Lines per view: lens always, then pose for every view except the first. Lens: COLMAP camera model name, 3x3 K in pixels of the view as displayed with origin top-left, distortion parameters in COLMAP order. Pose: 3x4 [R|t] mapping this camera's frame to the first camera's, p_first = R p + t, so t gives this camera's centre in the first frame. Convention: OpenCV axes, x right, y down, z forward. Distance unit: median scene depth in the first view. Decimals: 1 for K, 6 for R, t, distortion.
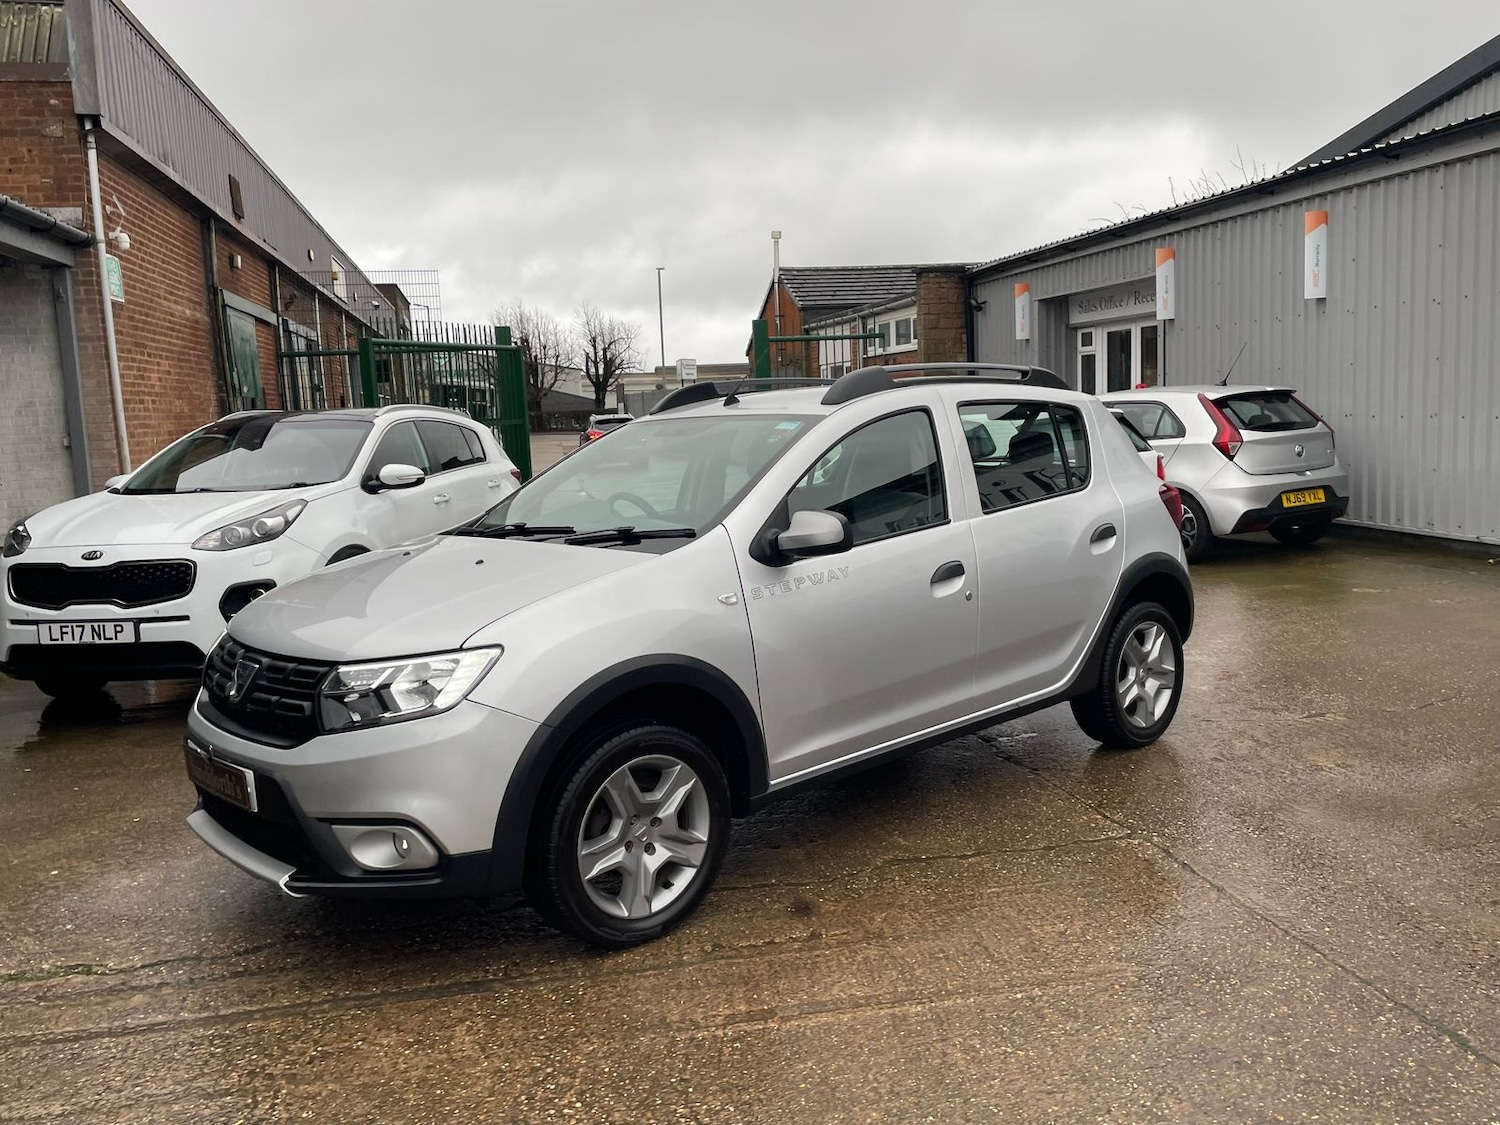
lens RADIAL K [[1184.1, 0, 758.9], [0, 1184.1, 558.1], [0, 0, 1]] dist [0.089300, -0.113956]
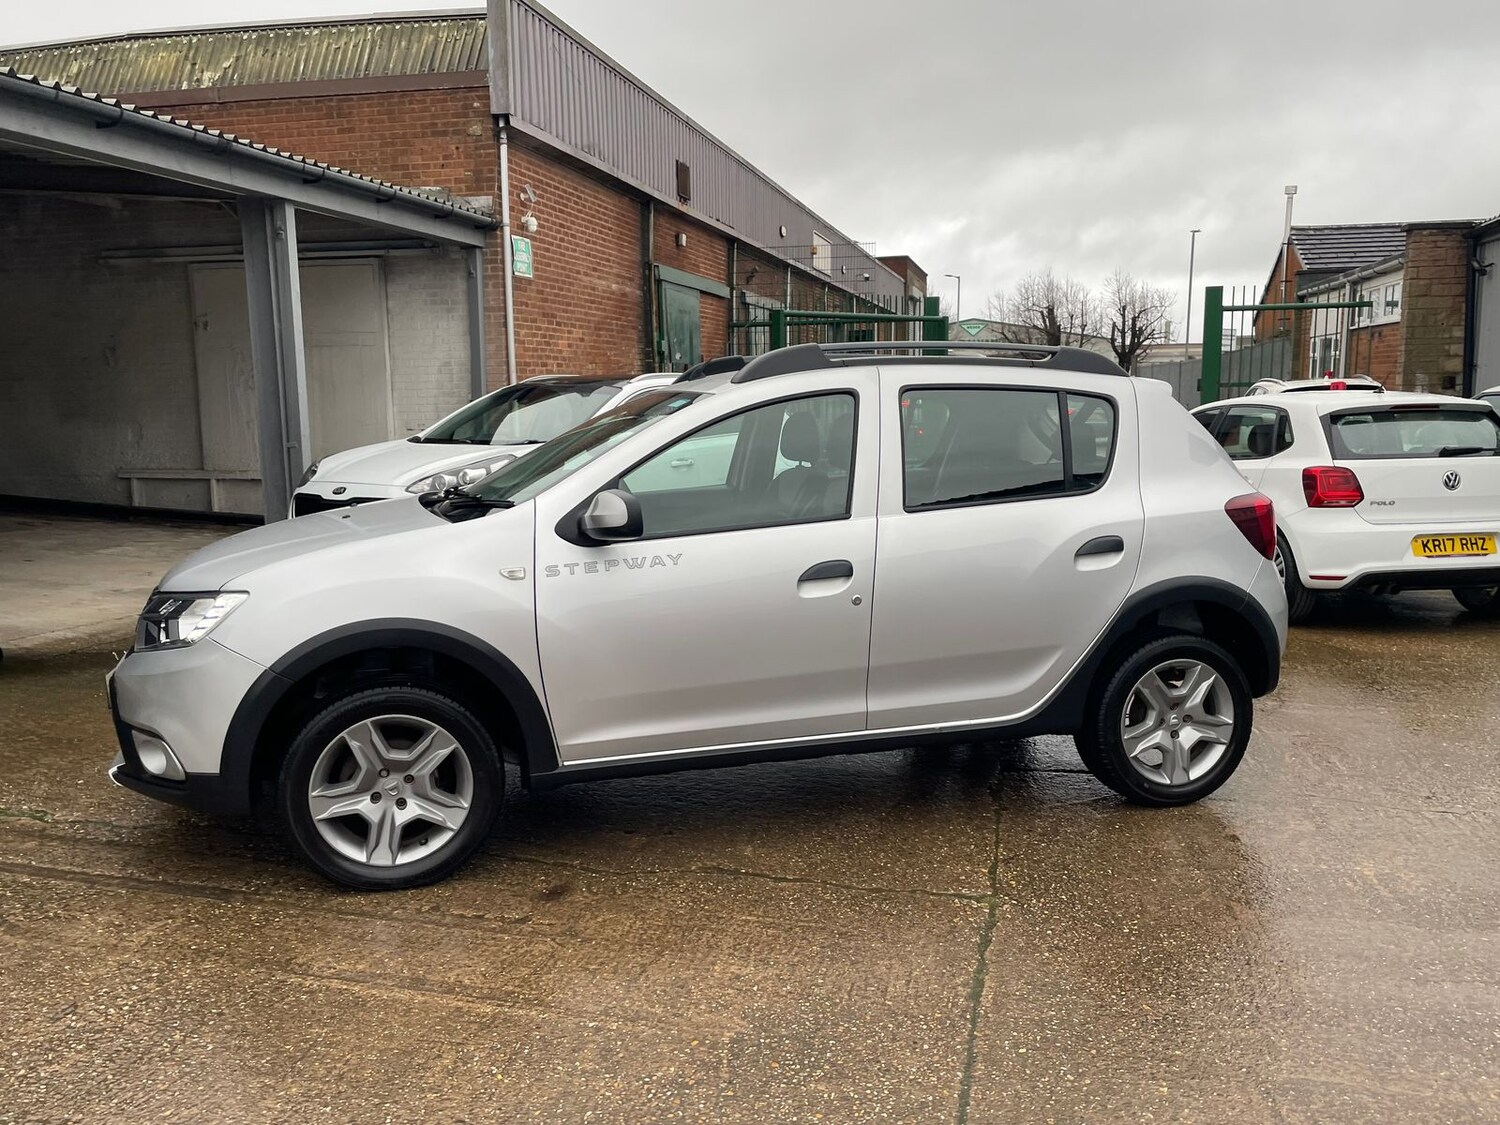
lens RADIAL K [[1184.1, 0, 759.1], [0, 1184.1, 556.3], [0, 0, 1]] dist [0.089300, -0.113956]
pose [[0.898502, 0.094204, -0.428743, 0.201642], [-0.084201, 0.995551, 0.042286, -0.013603], [0.430819, -0.001893, 0.902437, 0.062445]]
